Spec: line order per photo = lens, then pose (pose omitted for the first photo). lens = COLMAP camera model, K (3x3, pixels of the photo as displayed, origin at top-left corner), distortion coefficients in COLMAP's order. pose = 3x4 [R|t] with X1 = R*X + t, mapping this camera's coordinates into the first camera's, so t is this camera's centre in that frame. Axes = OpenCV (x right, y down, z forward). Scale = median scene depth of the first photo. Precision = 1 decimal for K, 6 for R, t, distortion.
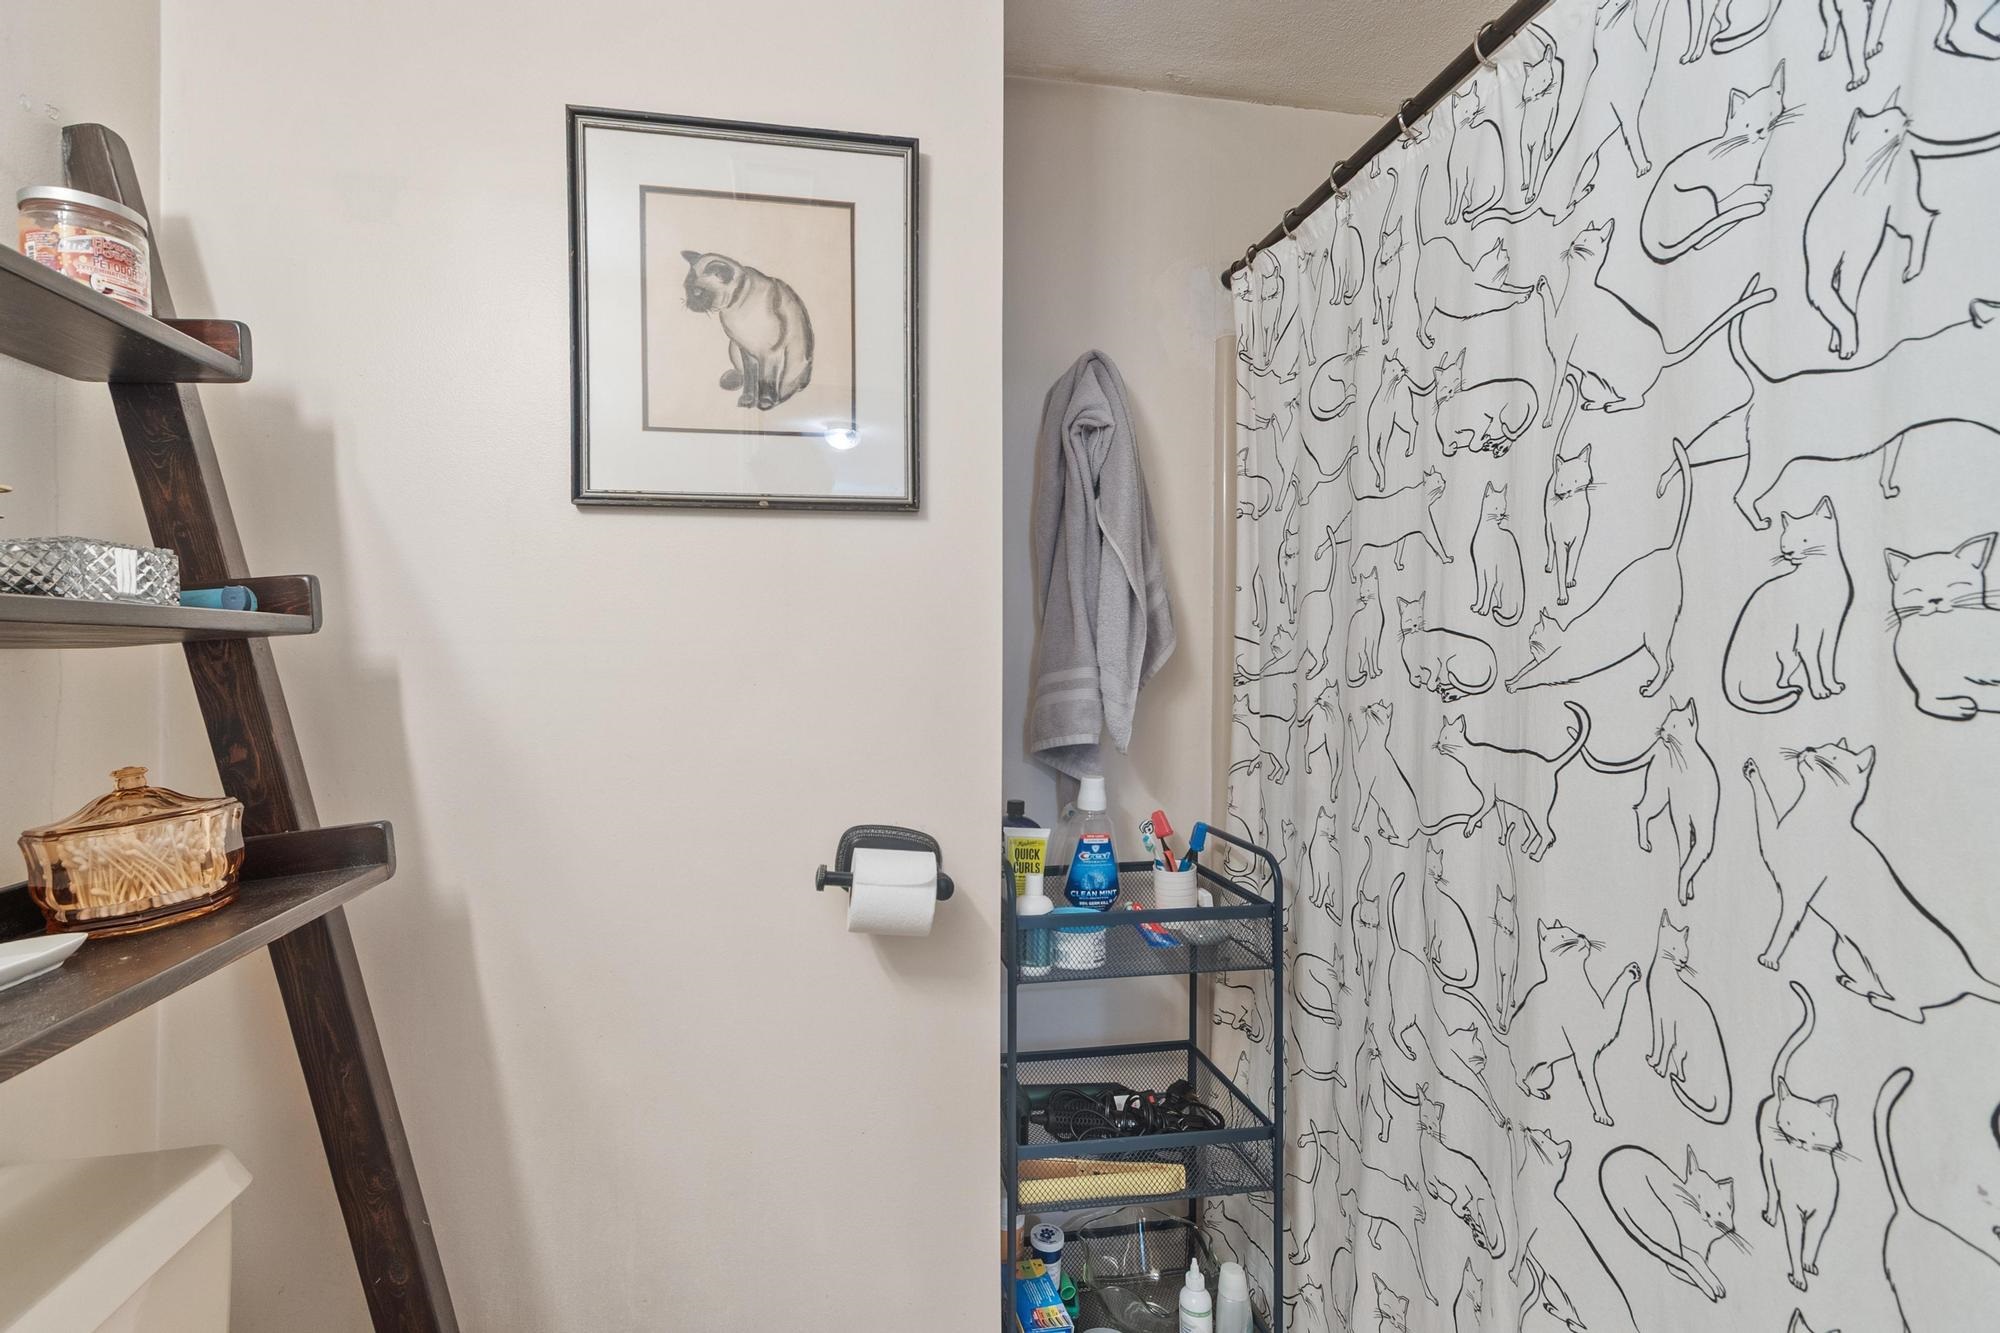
lens RADIAL K [[882.1, 0, 956.0], [0, 882.1, 658.8], [0, 0, 1]] dist [0.001800, 0.000606]
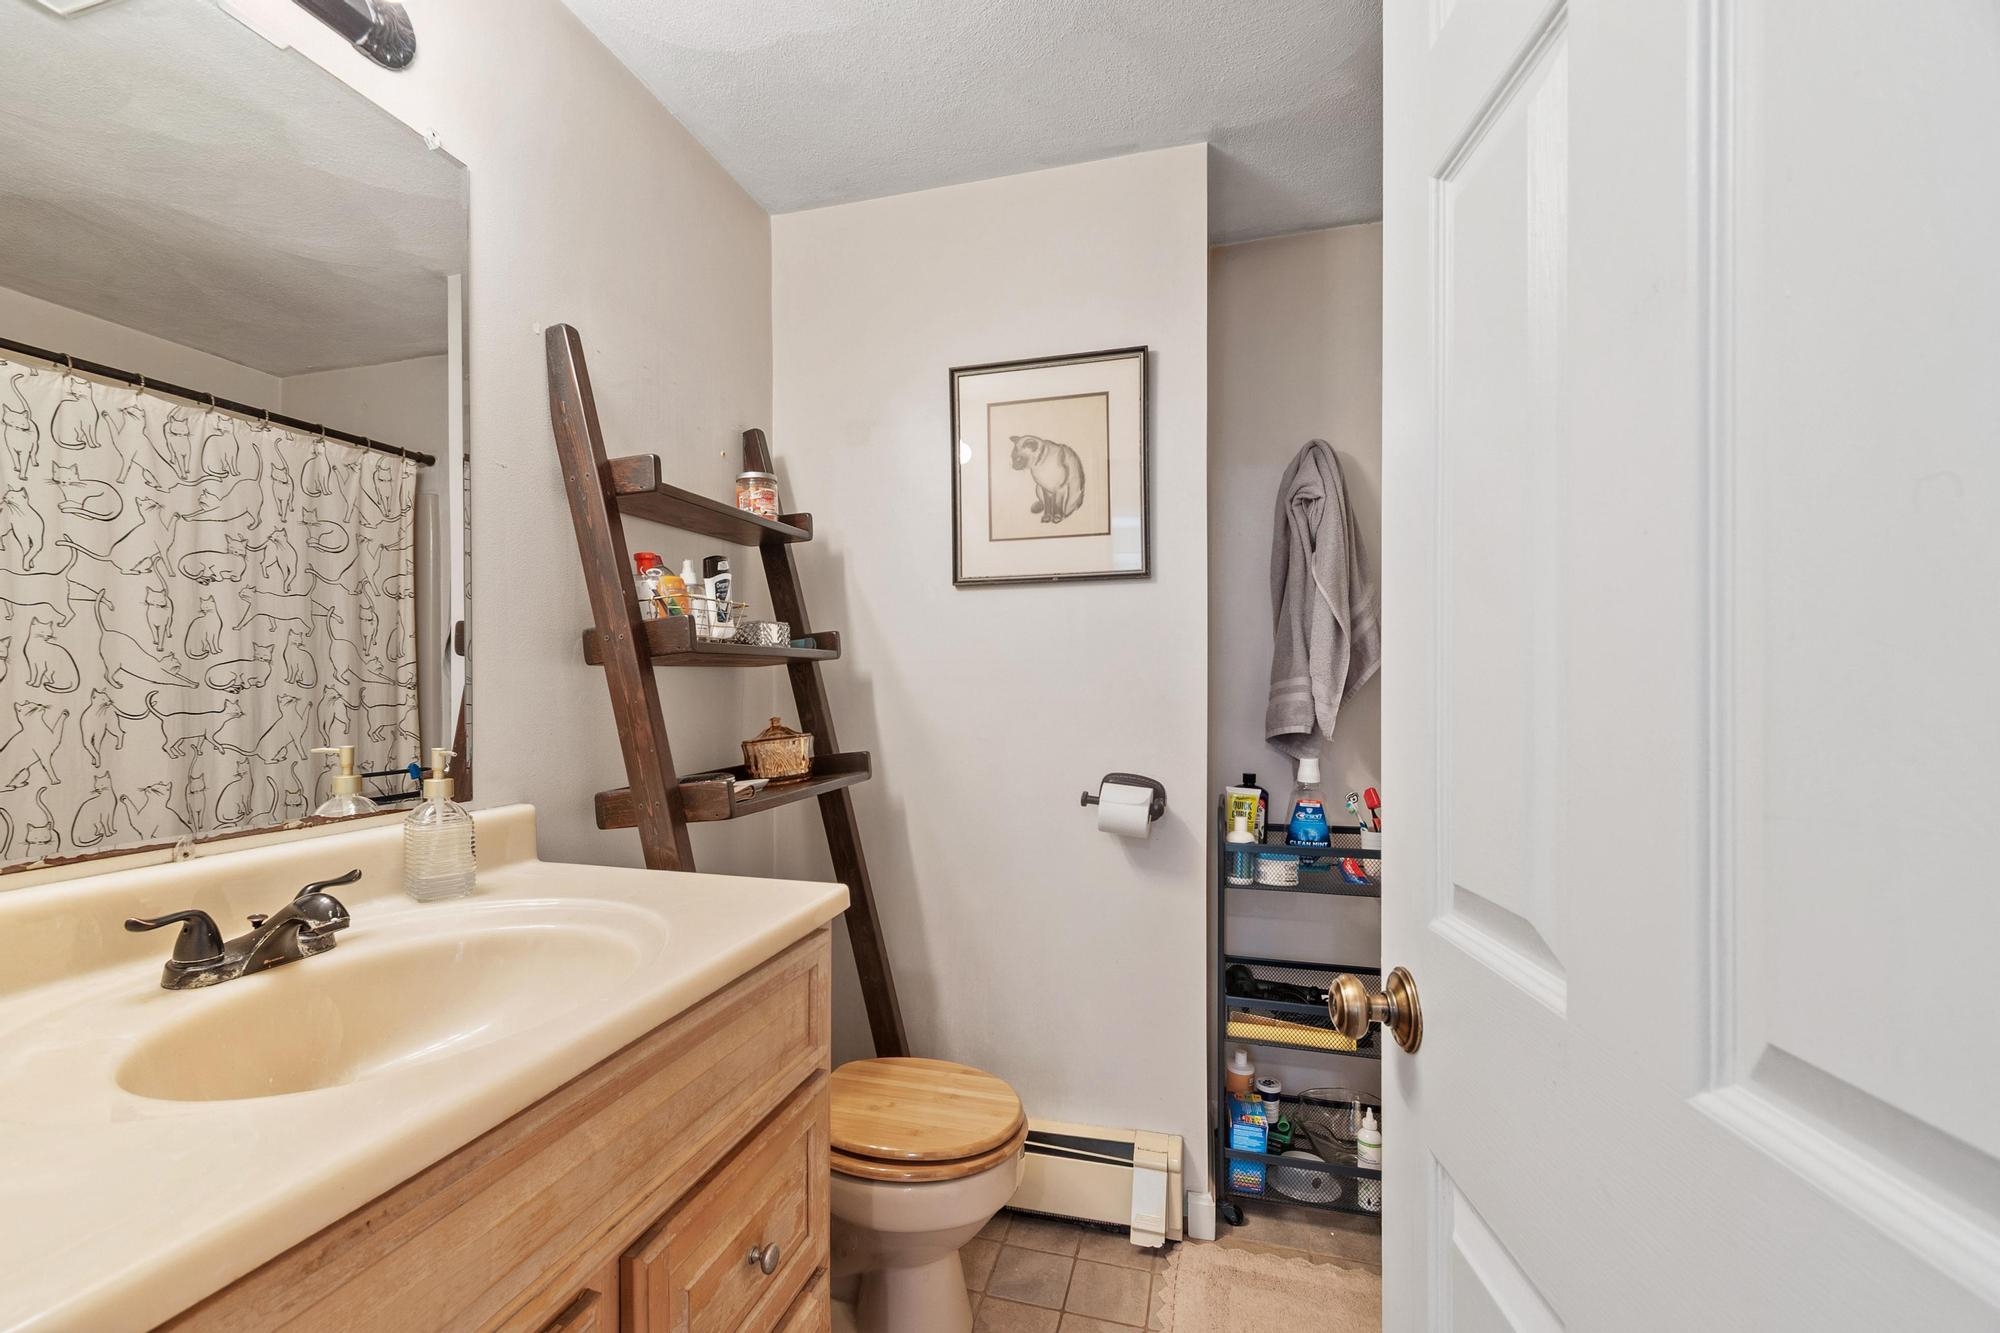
lens RADIAL K [[874.0, 0, 962.9], [0, 874.0, 689.7], [0, 0, 1]] dist [0.001429, 0.000030]
pose [[0.899475, 0.000187, -0.436971, 0.358276], [0.003208, 0.999970, 0.007032, 0.024301], [0.436960, -0.007727, 0.899448, -0.591993]]
